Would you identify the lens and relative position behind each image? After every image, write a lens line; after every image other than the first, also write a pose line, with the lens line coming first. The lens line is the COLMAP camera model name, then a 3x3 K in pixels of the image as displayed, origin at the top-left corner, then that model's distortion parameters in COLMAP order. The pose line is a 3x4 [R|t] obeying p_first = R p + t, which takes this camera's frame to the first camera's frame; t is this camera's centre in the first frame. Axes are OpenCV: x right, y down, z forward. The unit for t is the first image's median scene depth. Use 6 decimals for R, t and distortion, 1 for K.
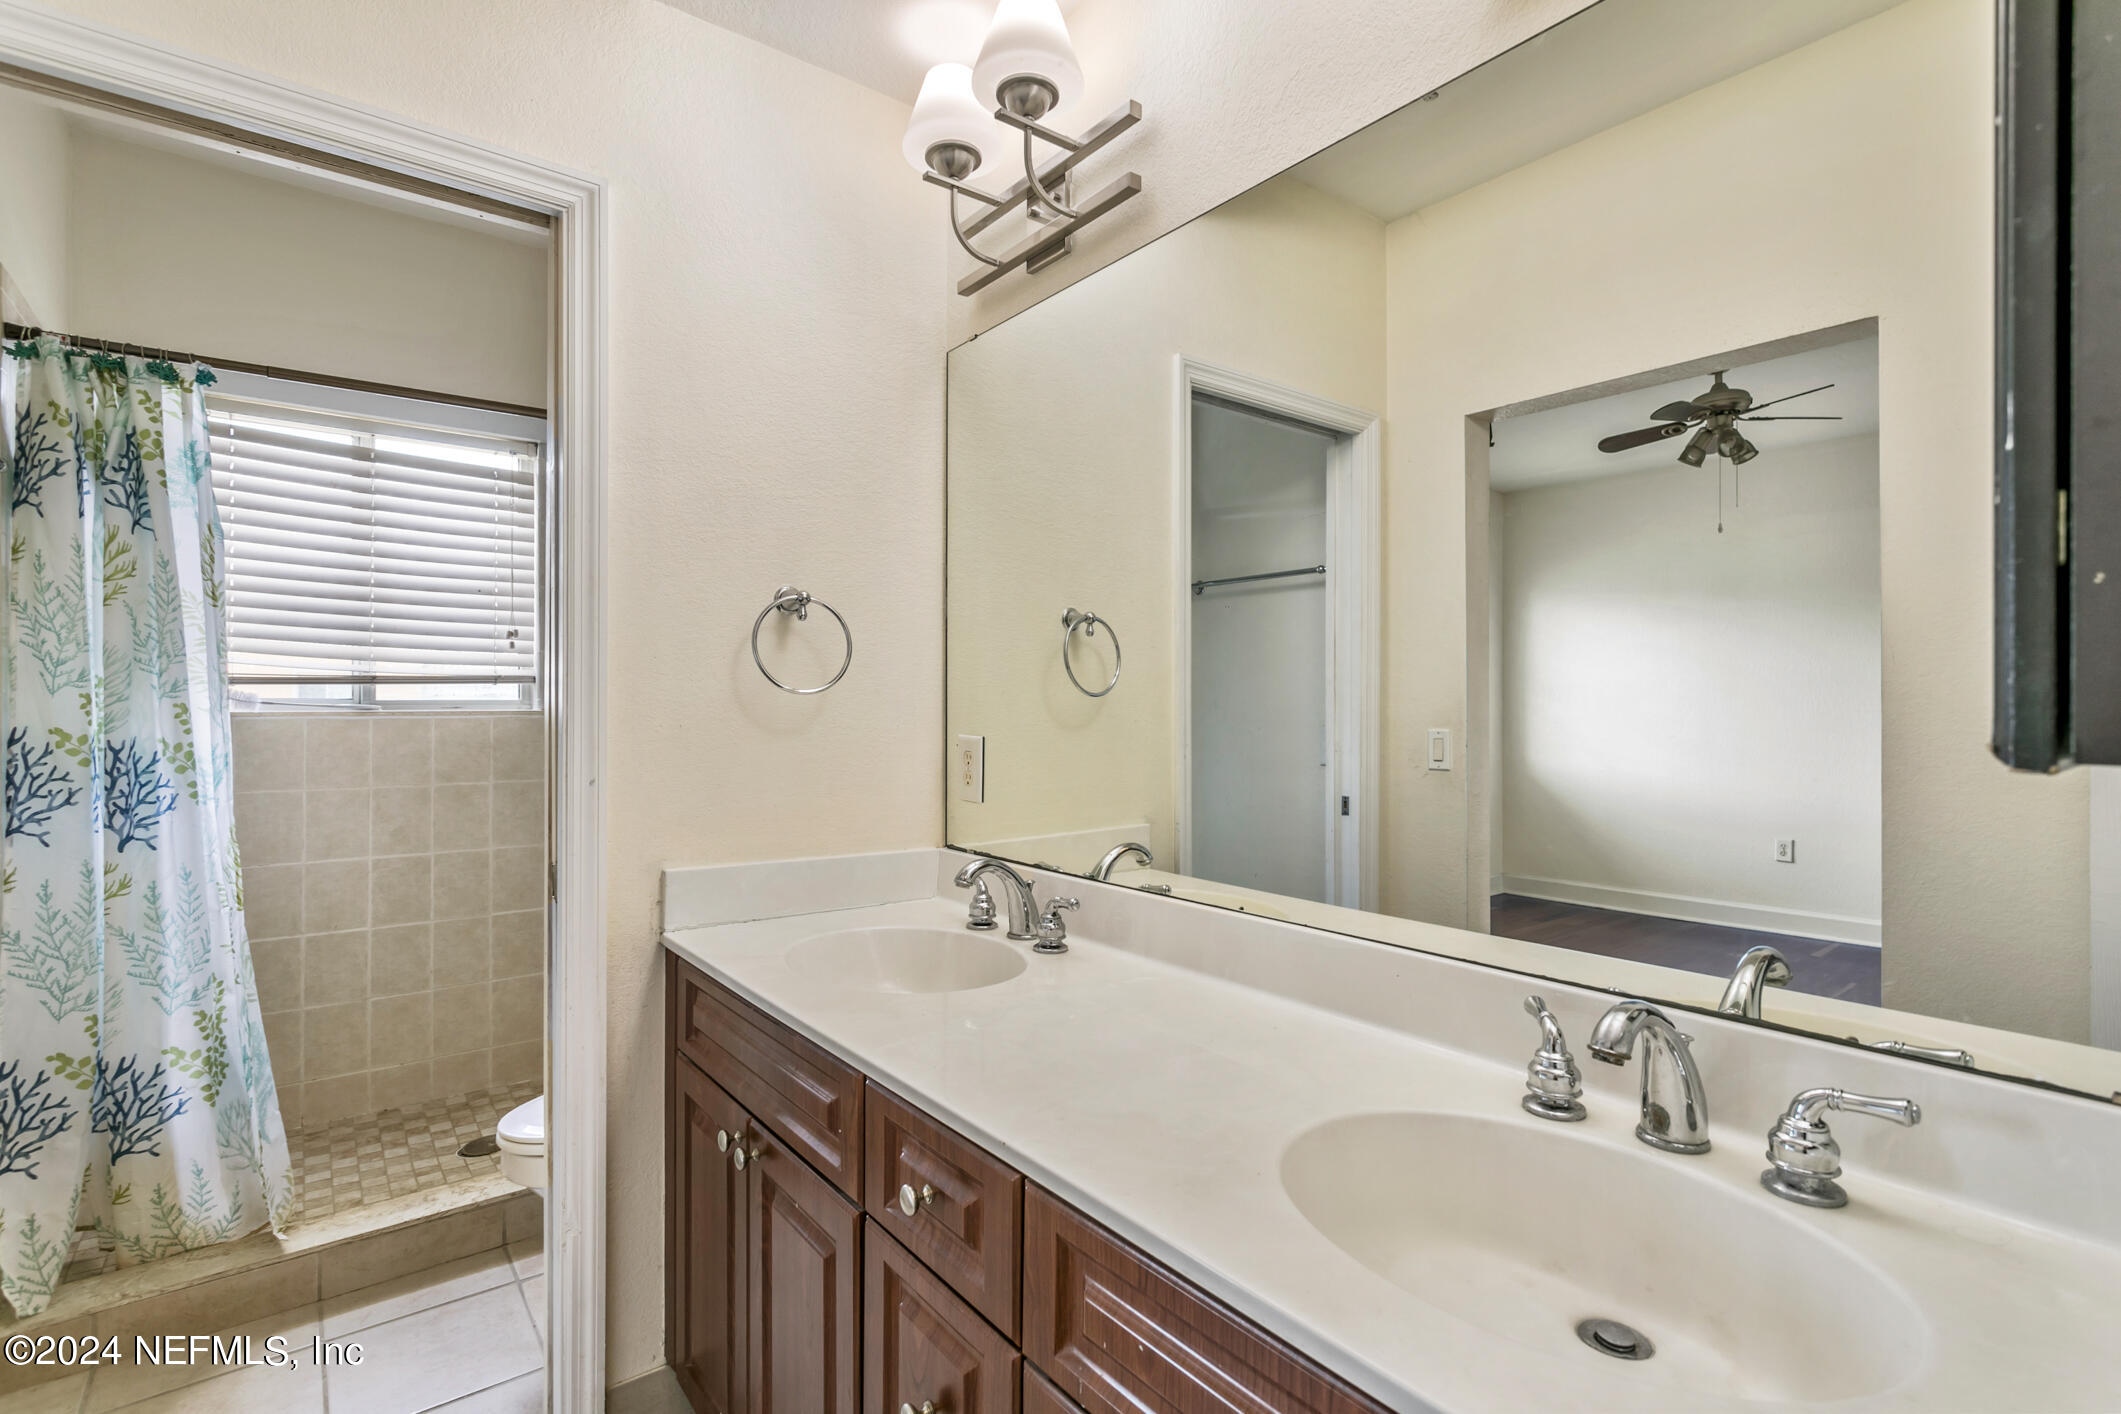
lens RADIAL K [[989.7, 0, 1055.6], [0, 989.7, 710.5], [0, 0, 1]] dist [-0.001491, -0.000760]
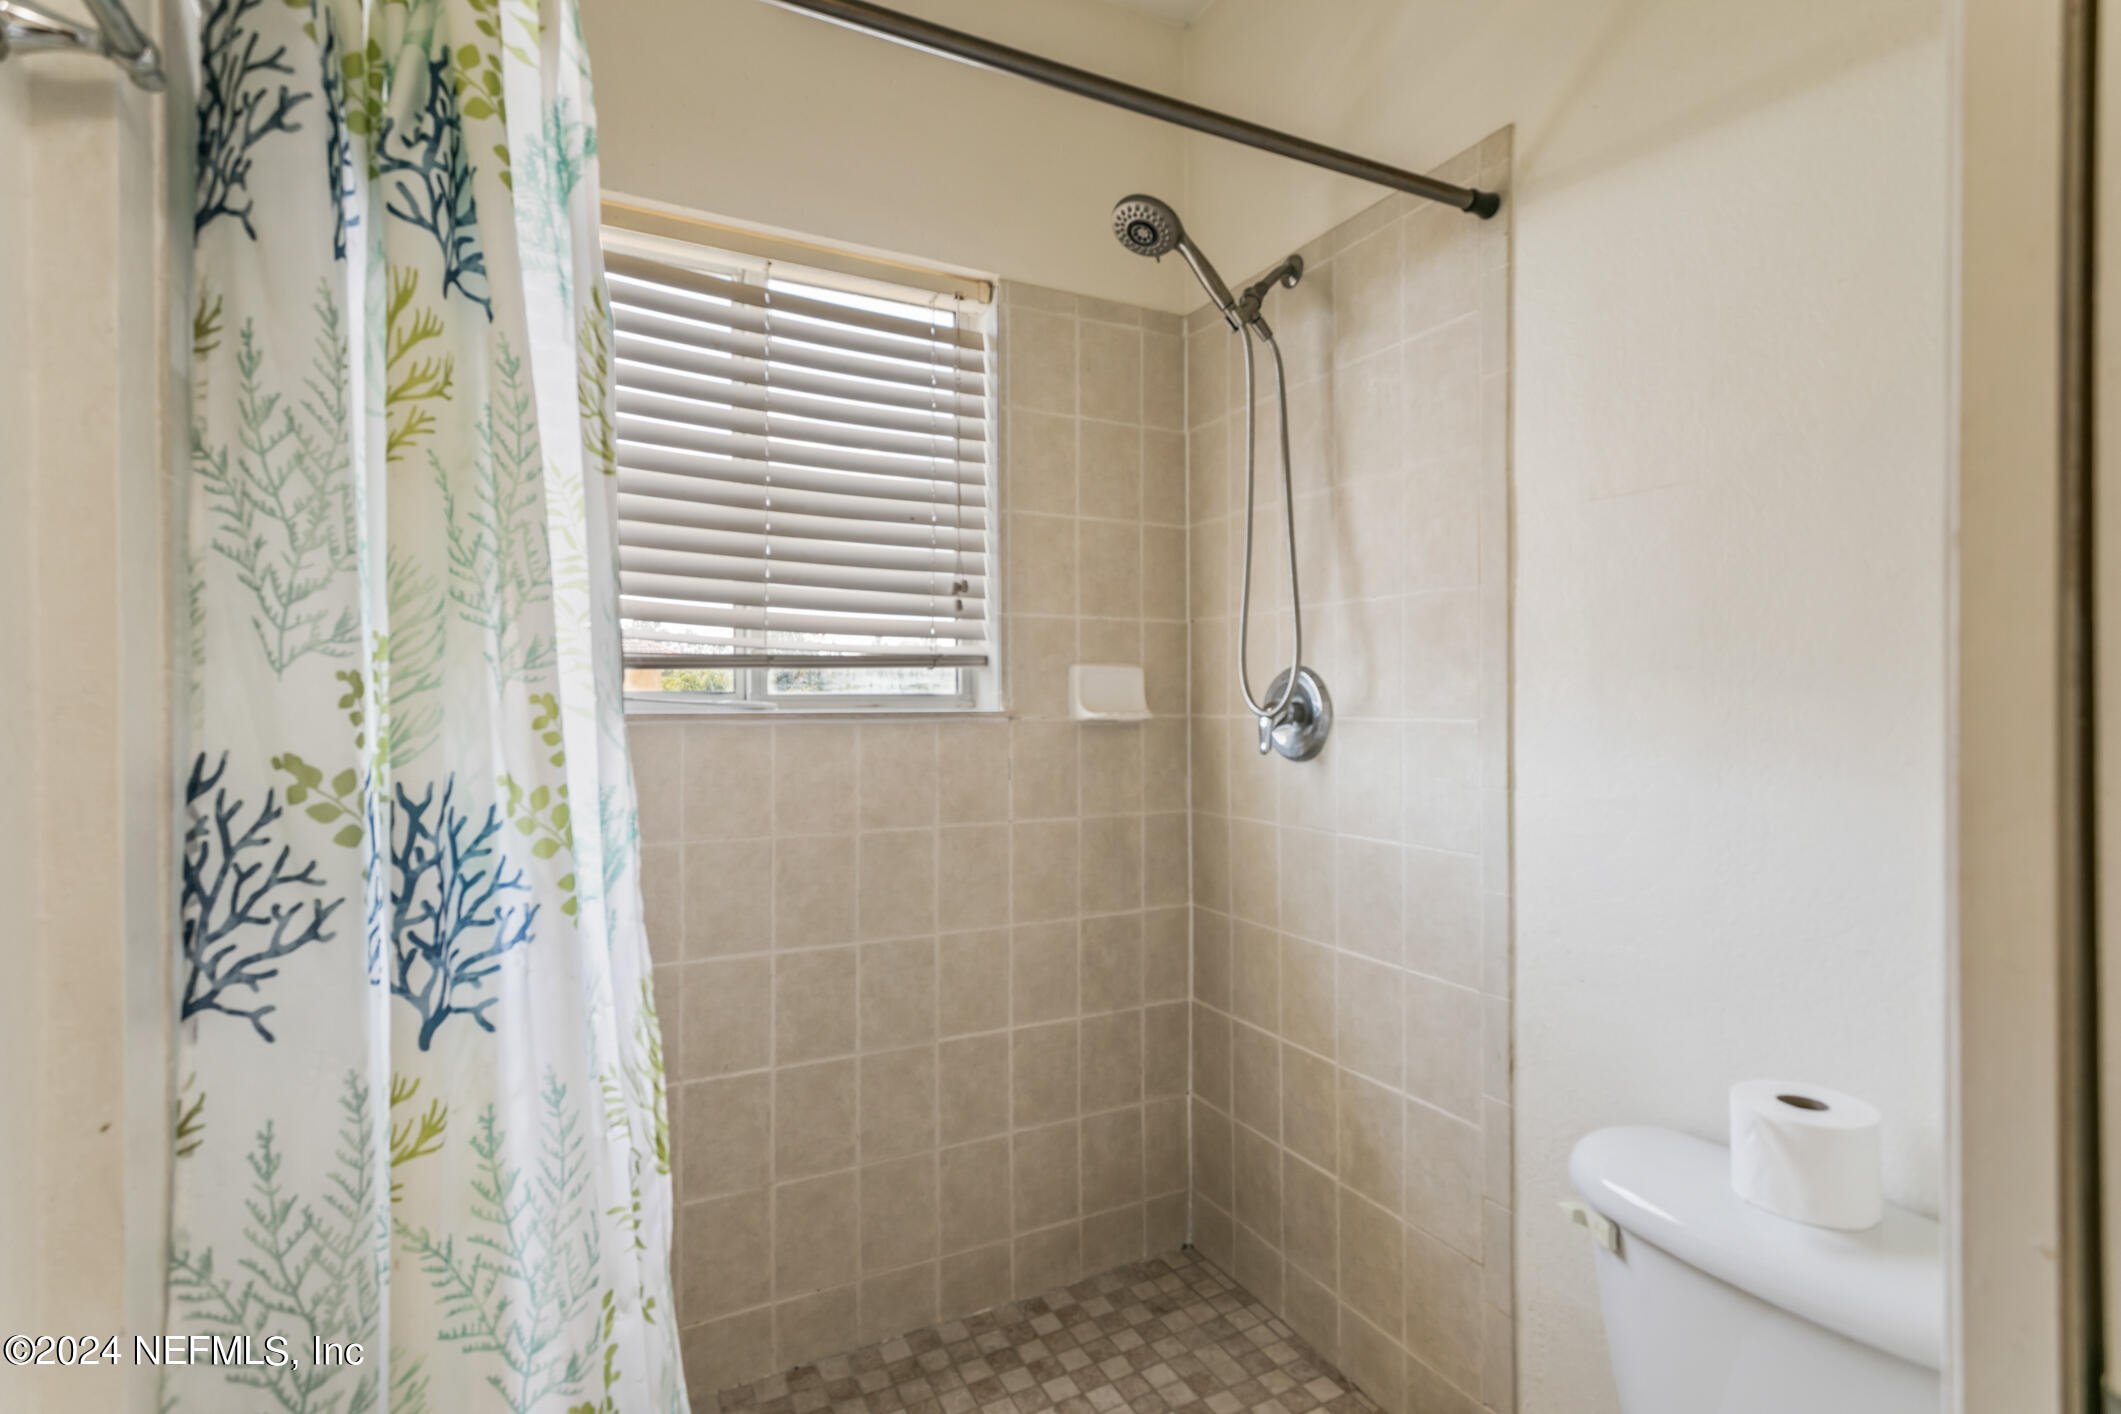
lens RADIAL K [[1020.1, 0, 1059.6], [0, 1020.1, 713.8], [0, 0, 1]] dist [0.002351, 0.004027]
pose [[0.981169, -0.001426, -0.193144, -0.589946], [0.002136, 0.999992, 0.003467, 0.000048], [0.193137, -0.003815, 0.981164, 0.618271]]
